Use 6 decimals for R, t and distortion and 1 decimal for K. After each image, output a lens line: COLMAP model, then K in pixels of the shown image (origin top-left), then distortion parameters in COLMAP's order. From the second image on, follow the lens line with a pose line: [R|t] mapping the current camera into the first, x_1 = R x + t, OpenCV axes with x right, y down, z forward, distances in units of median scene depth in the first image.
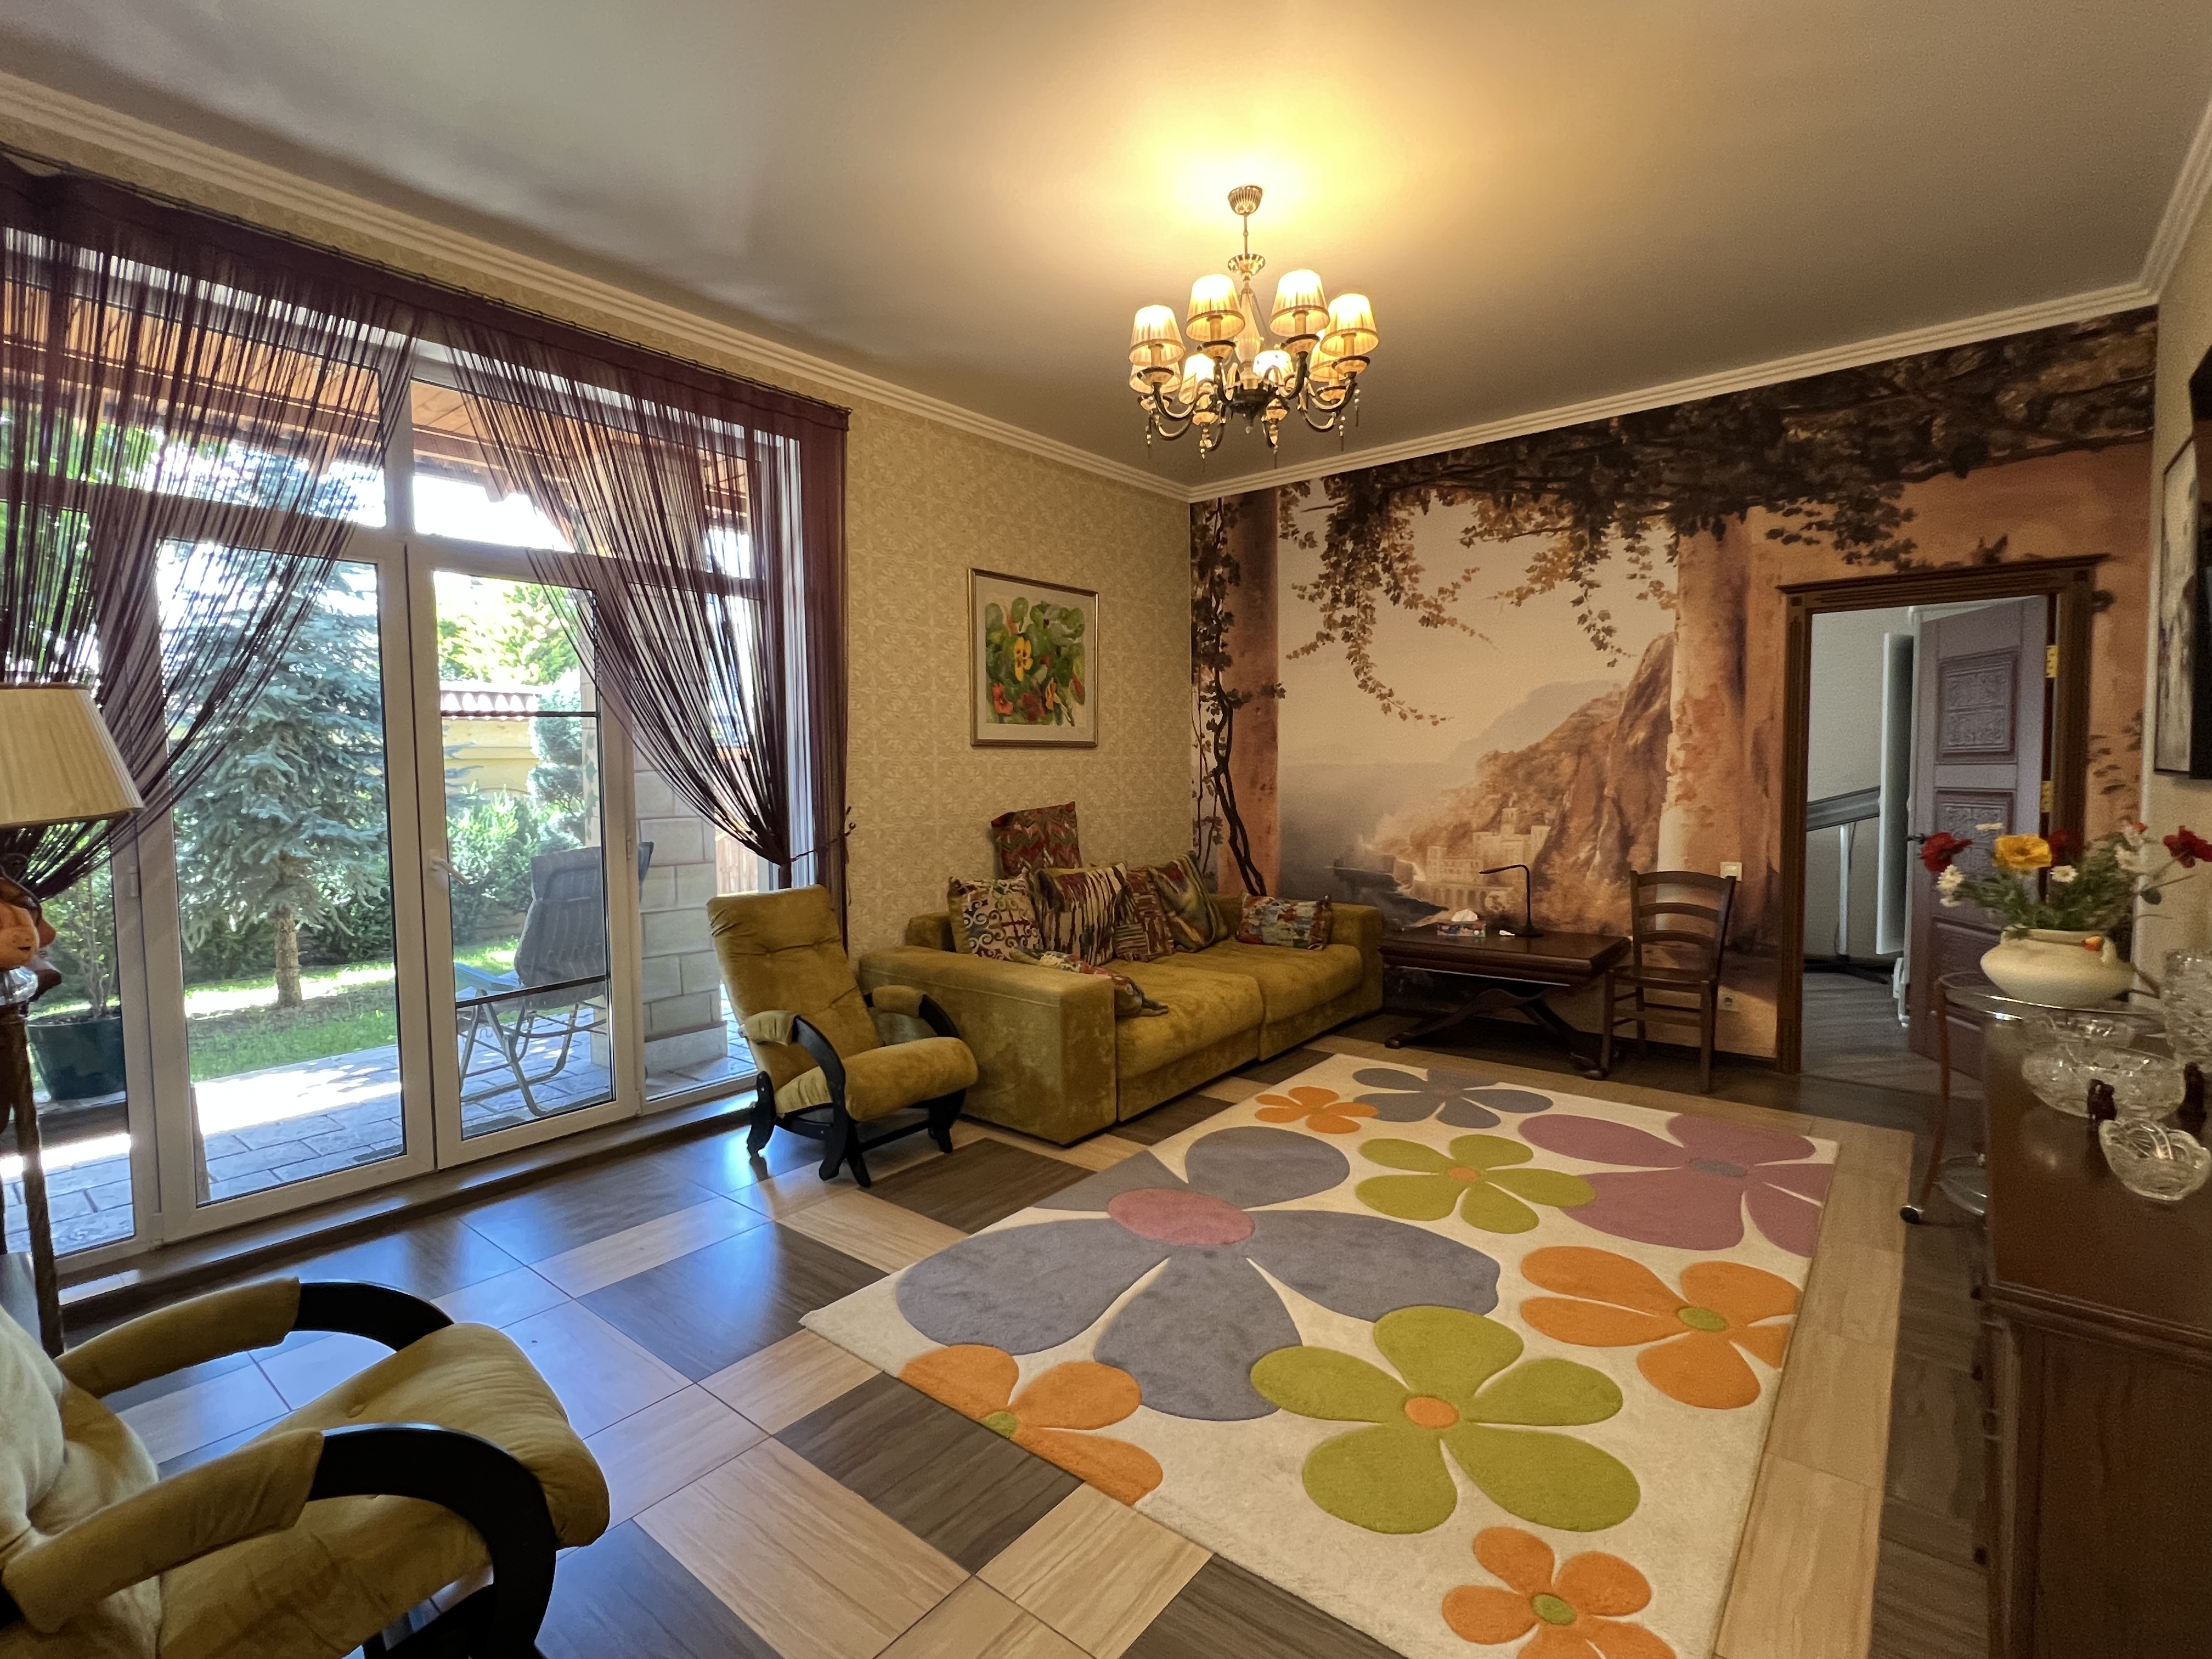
lens RADIAL K [[1030.6, 0, 1106.6], [0, 1030.6, 829.0], [0, 0, 1]] dist [-0.008638, 0.000724]
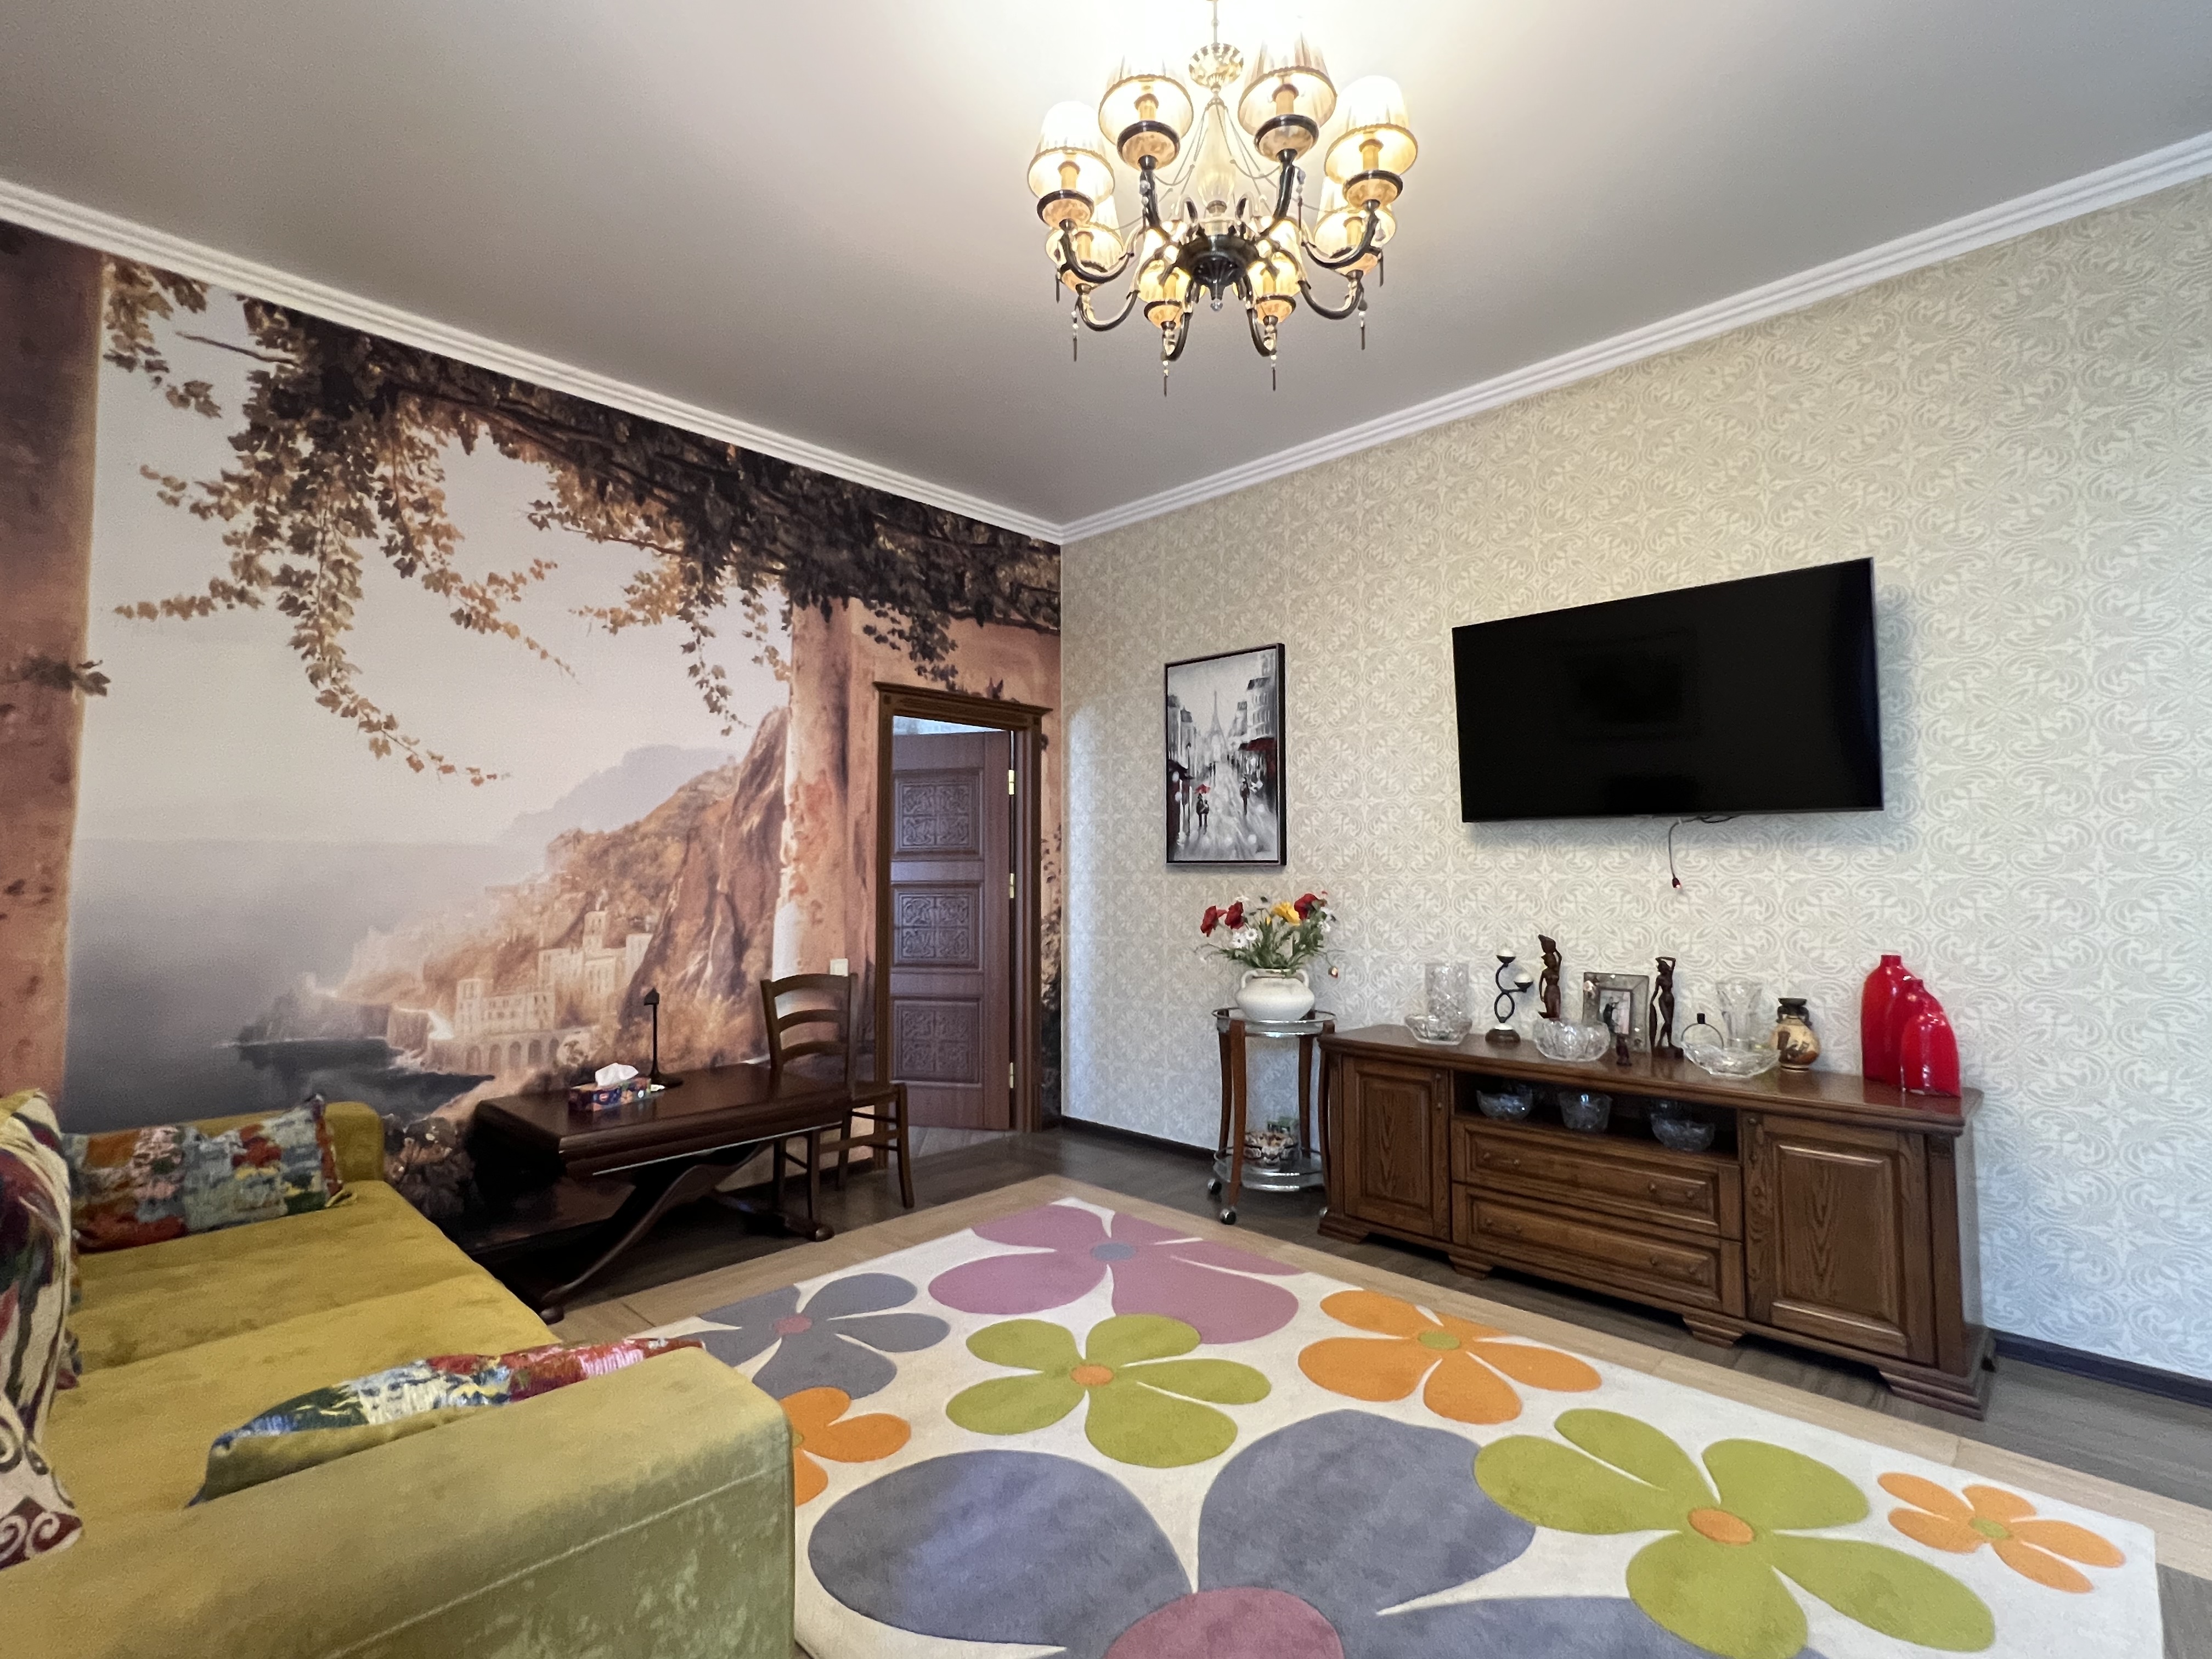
lens RADIAL K [[1030.6, 0, 1099.2], [0, 1030.6, 824.8], [0, 0, 1]] dist [-0.008638, 0.000724]
pose [[0.087716, 0.059868, 0.994345, -0.299545], [0.061088, 0.995990, -0.065356, -0.013423], [-0.994271, 0.066475, 0.083707, 0.632054]]
